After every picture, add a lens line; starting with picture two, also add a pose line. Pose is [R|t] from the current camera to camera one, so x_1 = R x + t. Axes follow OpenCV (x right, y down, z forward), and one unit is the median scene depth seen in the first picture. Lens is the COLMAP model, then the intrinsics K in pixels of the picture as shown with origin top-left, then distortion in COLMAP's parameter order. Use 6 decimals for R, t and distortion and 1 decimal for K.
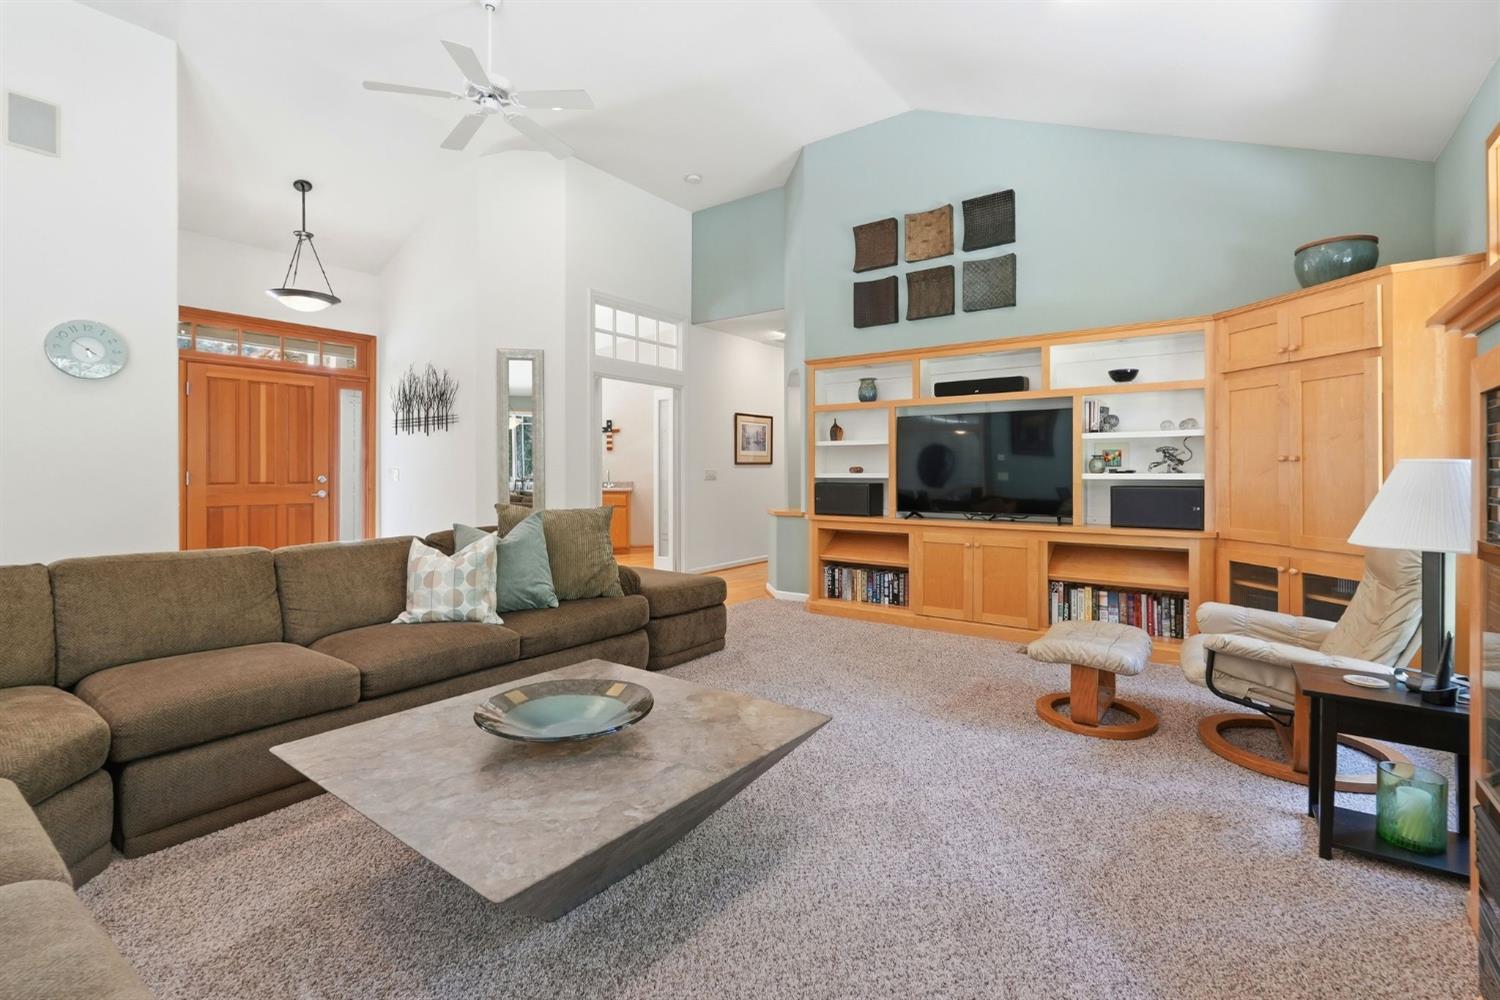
lens RADIAL K [[687.3, 0, 762.1], [0, 687.3, 473.5], [0, 0, 1]] dist [0.000697, -0.000279]
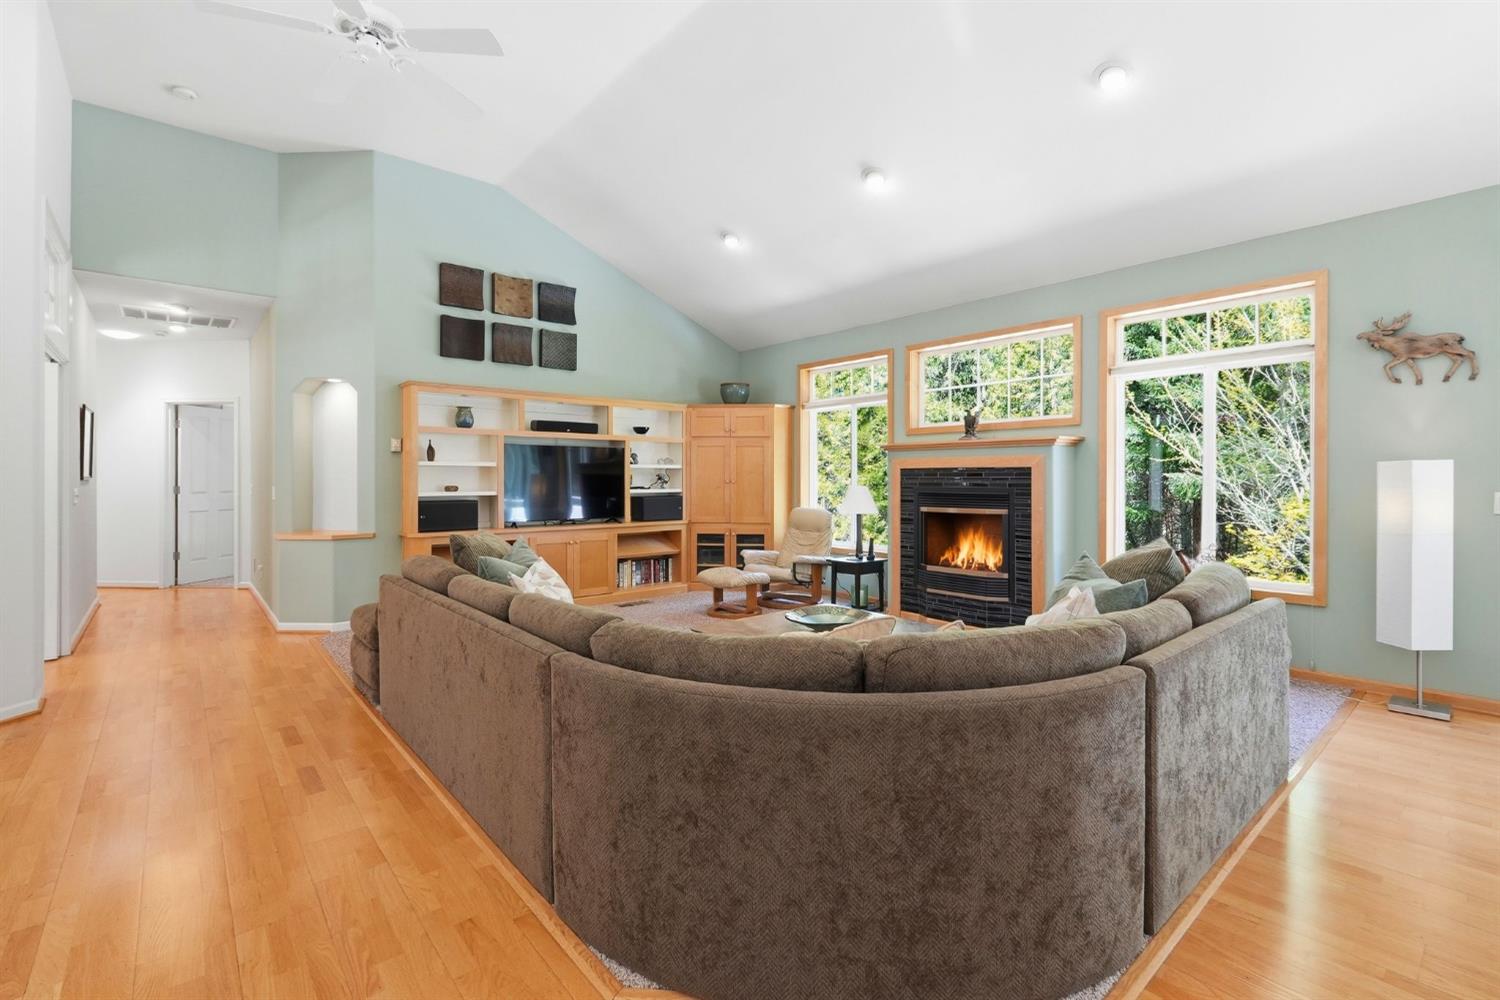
lens RADIAL K [[687.3, 0, 762.1], [0, 687.3, 473.5], [0, 0, 1]] dist [0.000697, -0.000279]
pose [[0.216311, 0.000136, 0.976325, -0.918014], [-0.002007, 0.999998, 0.000305, -0.034059], [-0.976322, -0.002025, 0.216311, 0.316400]]
